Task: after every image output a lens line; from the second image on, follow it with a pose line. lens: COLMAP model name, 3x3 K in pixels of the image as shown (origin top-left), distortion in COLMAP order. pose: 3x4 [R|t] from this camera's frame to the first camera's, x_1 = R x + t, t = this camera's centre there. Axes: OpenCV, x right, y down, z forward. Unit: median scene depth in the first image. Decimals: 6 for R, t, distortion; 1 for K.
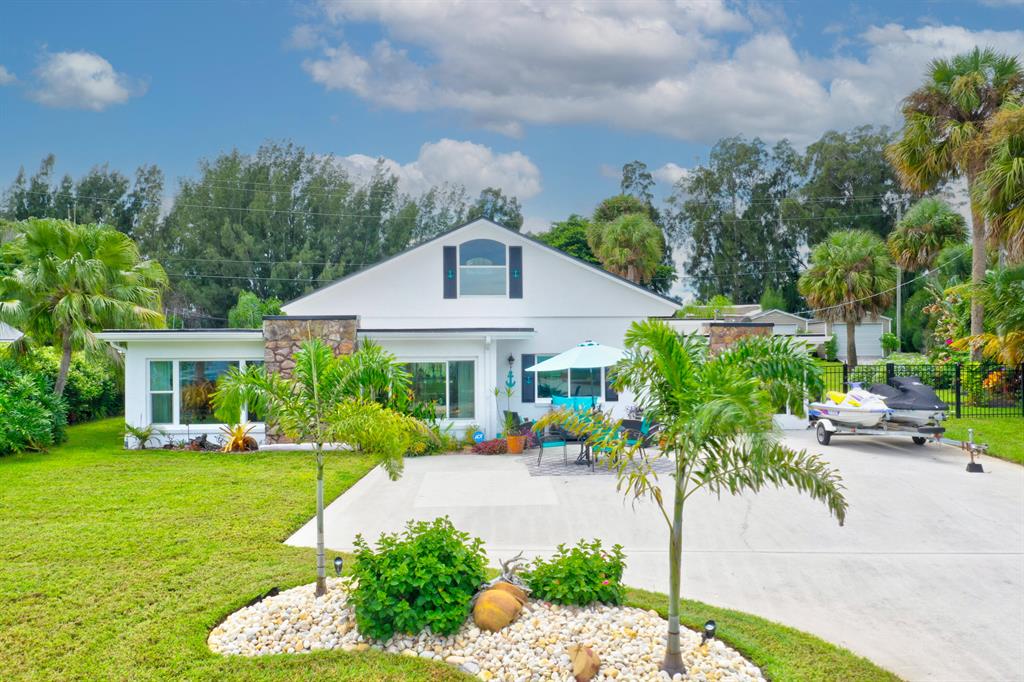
lens RADIAL K [[802.1, 0, 511.6], [0, 802.1, 340.3], [0, 0, 1]] dist [-0.000049, -0.005761]
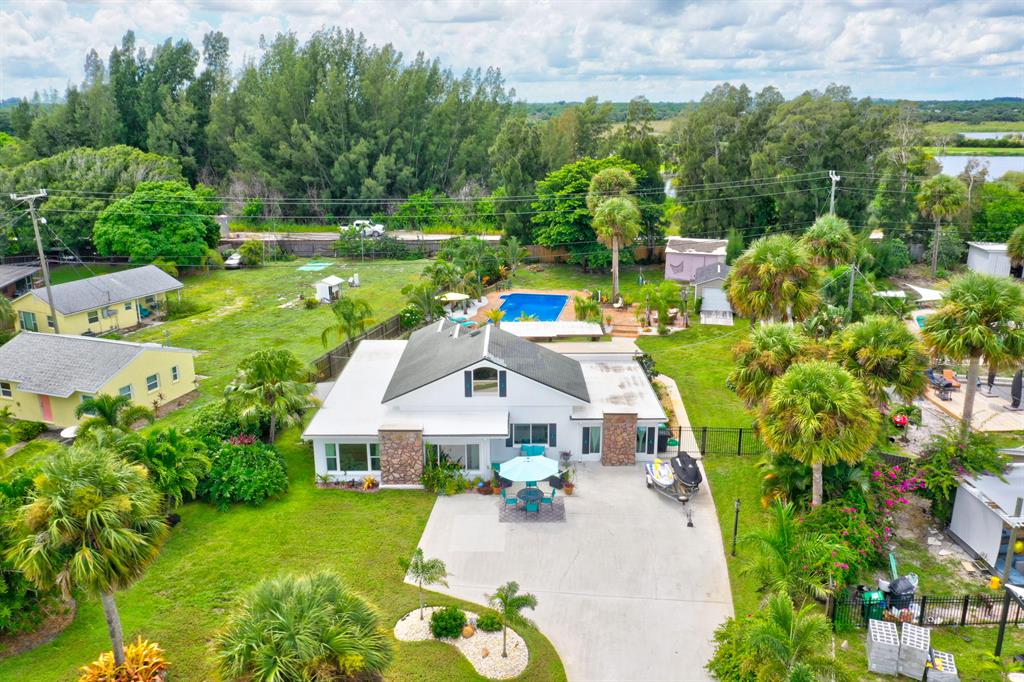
lens RADIAL K [[802.1, 0, 508.9], [0, 802.1, 343.7], [0, 0, 1]] dist [-0.000049, -0.005761]
pose [[0.998044, 0.019414, -0.059427, 0.148397], [-0.001383, 0.957188, 0.289464, -0.822769], [0.062502, -0.288816, 0.955342, -0.890571]]
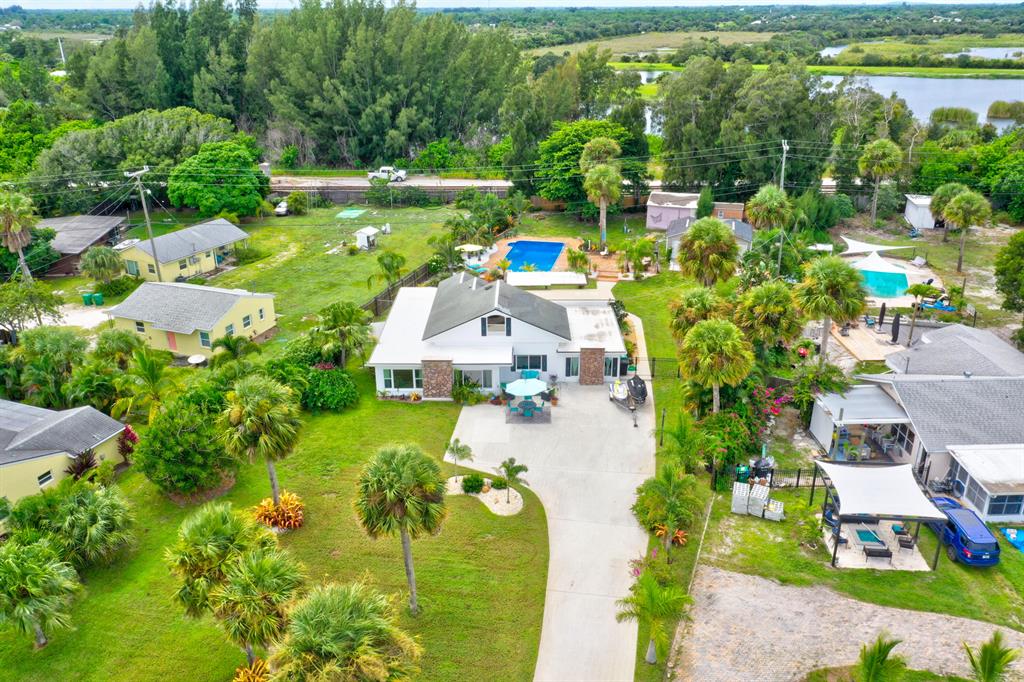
lens RADIAL K [[802.1, 0, 514.6], [0, 802.1, 336.5], [0, 0, 1]] dist [-0.000049, -0.005761]
pose [[0.997679, 0.028342, -0.061914, 0.216101], [-0.002439, 0.923551, 0.383468, -1.218256], [0.068049, -0.382427, 0.921477, -1.653402]]
